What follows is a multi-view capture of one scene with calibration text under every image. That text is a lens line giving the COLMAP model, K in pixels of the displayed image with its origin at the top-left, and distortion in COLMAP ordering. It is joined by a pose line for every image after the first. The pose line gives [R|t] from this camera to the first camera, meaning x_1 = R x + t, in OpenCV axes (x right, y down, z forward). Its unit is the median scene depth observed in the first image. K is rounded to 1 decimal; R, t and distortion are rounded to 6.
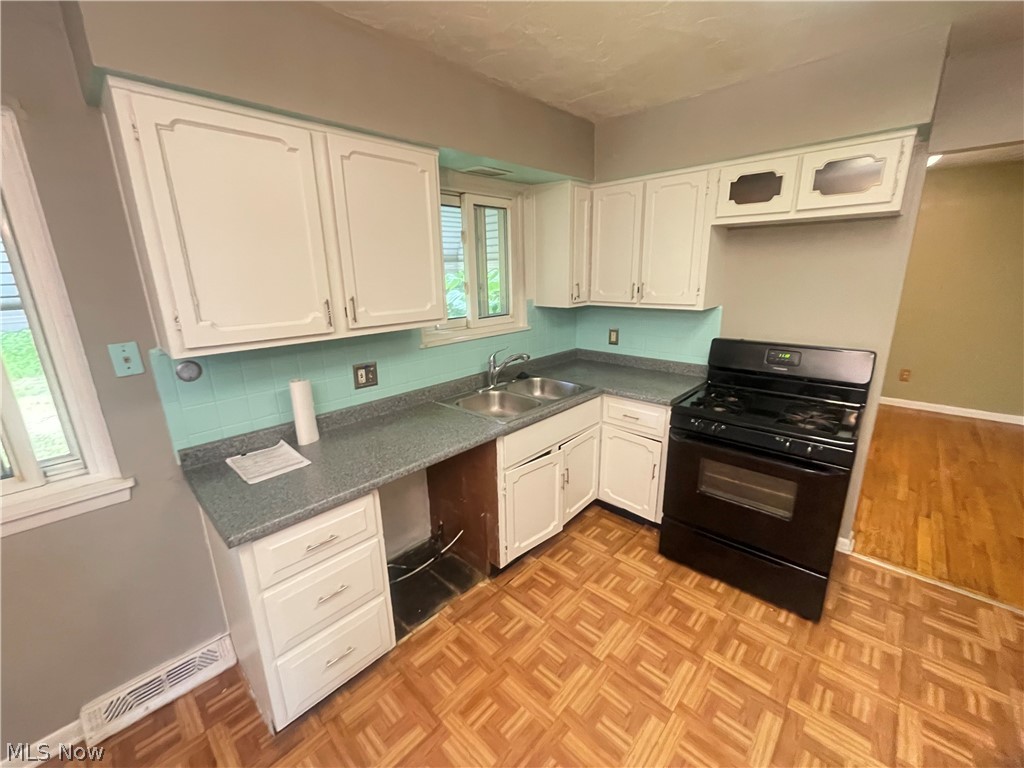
lens RADIAL K [[419.1, 0, 508.1], [0, 419.1, 381.1], [0, 0, 1]] dist [-0.001199, -0.000813]
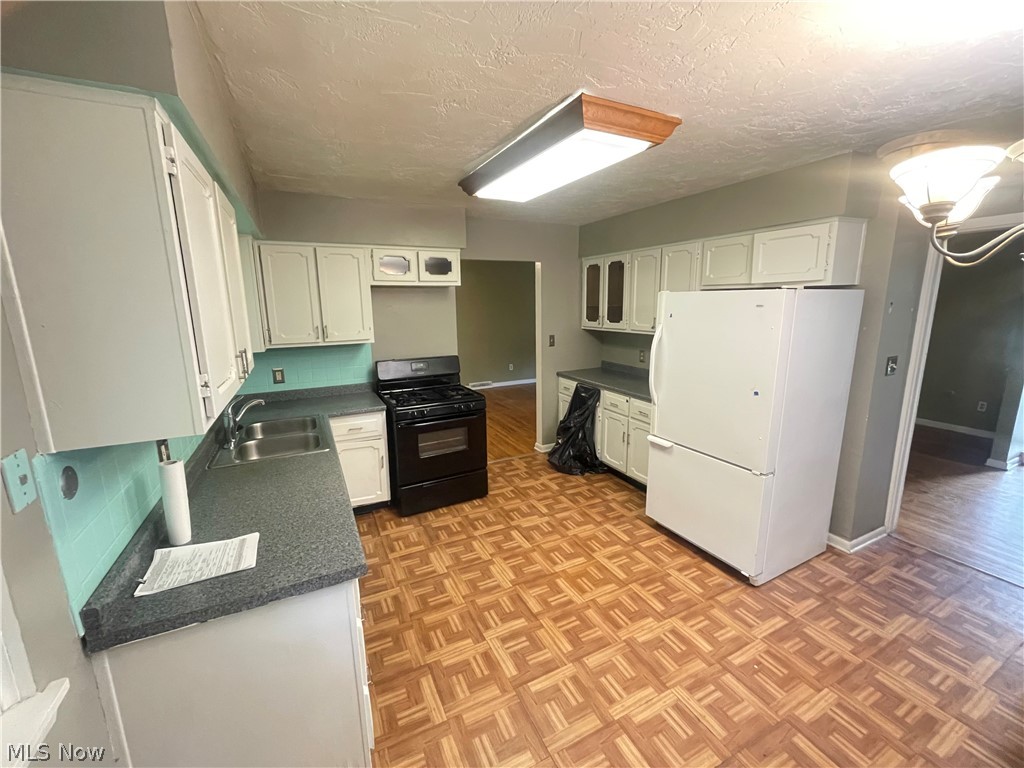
lens RADIAL K [[419.1, 0, 510.4], [0, 419.1, 385.2], [0, 0, 1]] dist [-0.001199, -0.000813]
pose [[0.333179, -0.164933, 0.928326, -0.924745], [0.244047, 0.966114, 0.084058, -0.046327], [-0.910732, 0.198549, 0.362140, 0.110704]]
